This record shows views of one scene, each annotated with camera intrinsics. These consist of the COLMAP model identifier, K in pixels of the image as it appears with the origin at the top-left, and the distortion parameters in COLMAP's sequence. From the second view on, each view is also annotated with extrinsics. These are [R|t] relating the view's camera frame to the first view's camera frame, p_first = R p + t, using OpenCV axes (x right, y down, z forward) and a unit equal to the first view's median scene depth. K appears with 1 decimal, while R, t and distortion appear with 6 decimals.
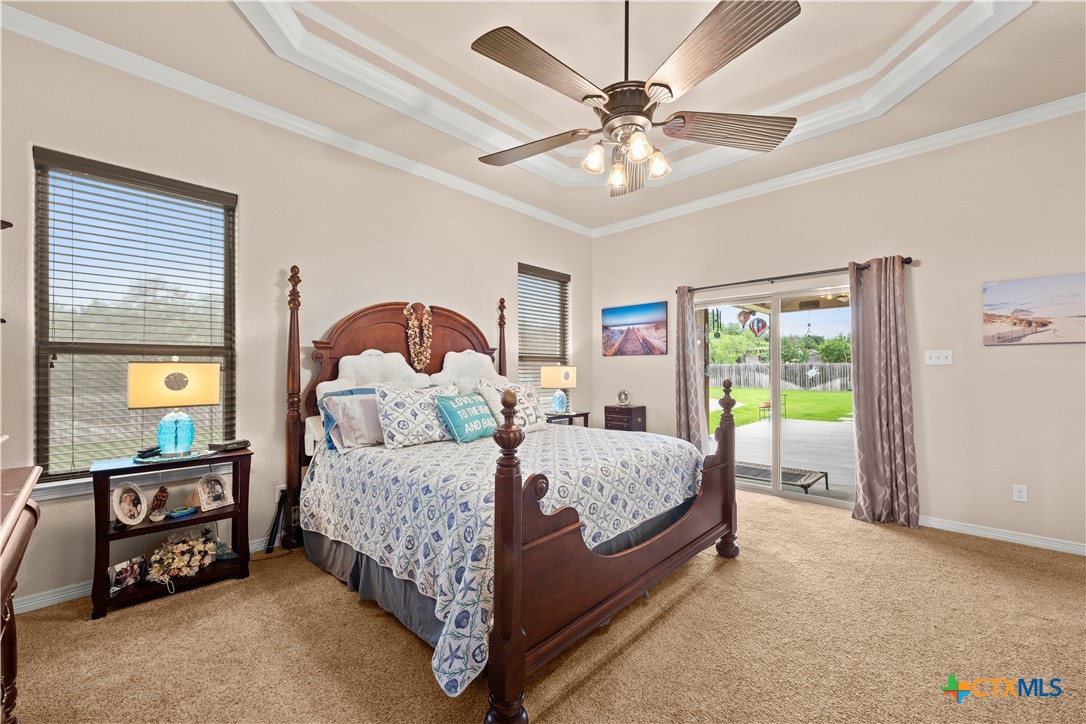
lens RADIAL K [[433.2, 0, 551.7], [0, 433.2, 360.0], [0, 0, 1]] dist [0.003979, -0.000916]
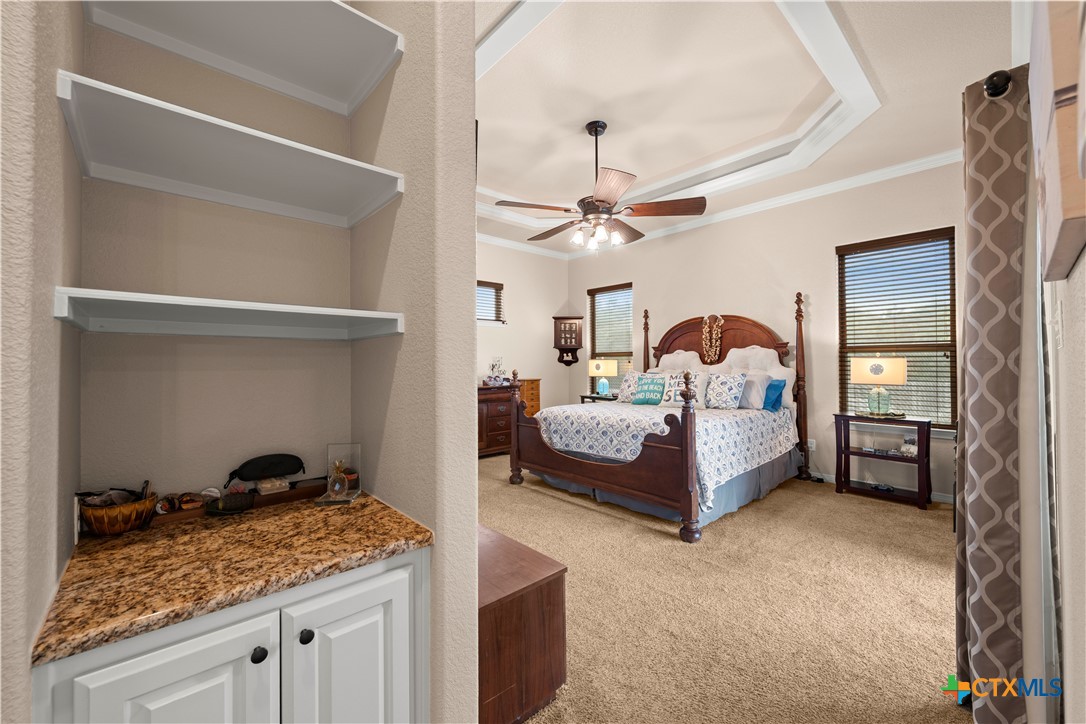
lens RADIAL K [[433.2, 0, 547.0], [0, 433.2, 356.9], [0, 0, 1]] dist [0.003979, -0.000916]
pose [[-0.080226, -0.015653, -0.996654, 1.319062], [0.022474, 0.999594, -0.017509, 0.019613], [0.996523, -0.023804, -0.079841, 0.671449]]
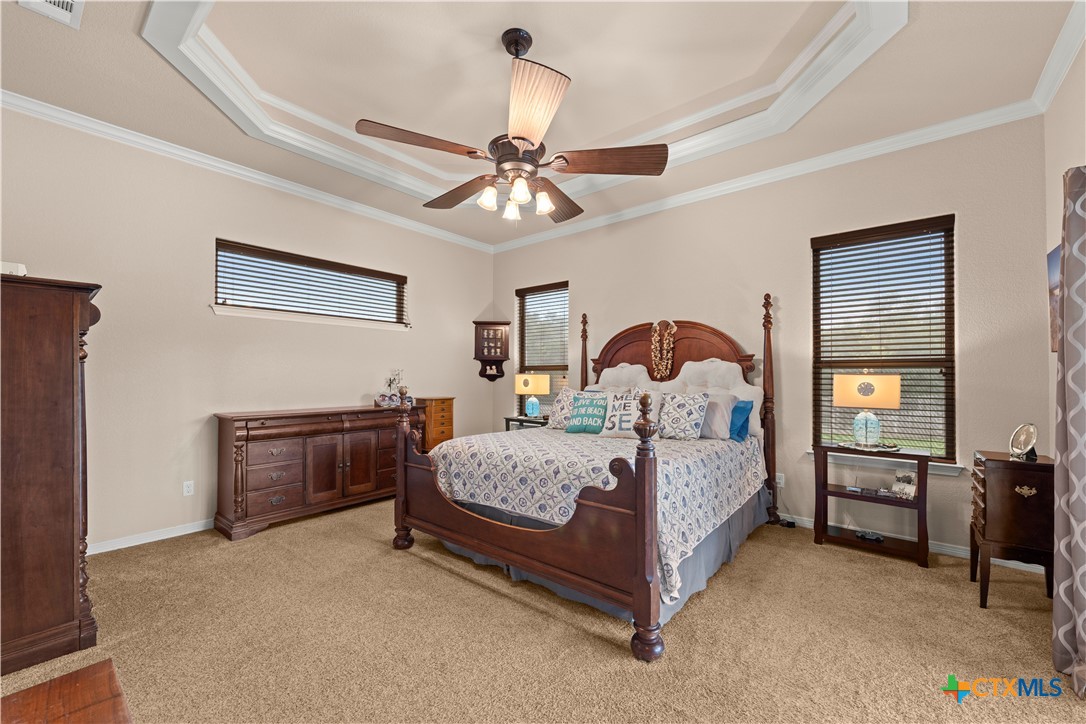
lens RADIAL K [[433.2, 0, 553.2], [0, 433.2, 375.1], [0, 0, 1]] dist [0.003979, -0.000916]
pose [[0.072863, -0.006627, -0.997320, 0.952931], [0.015355, 0.999867, -0.005522, 0.017284], [0.997224, -0.014911, 0.072955, 0.726323]]
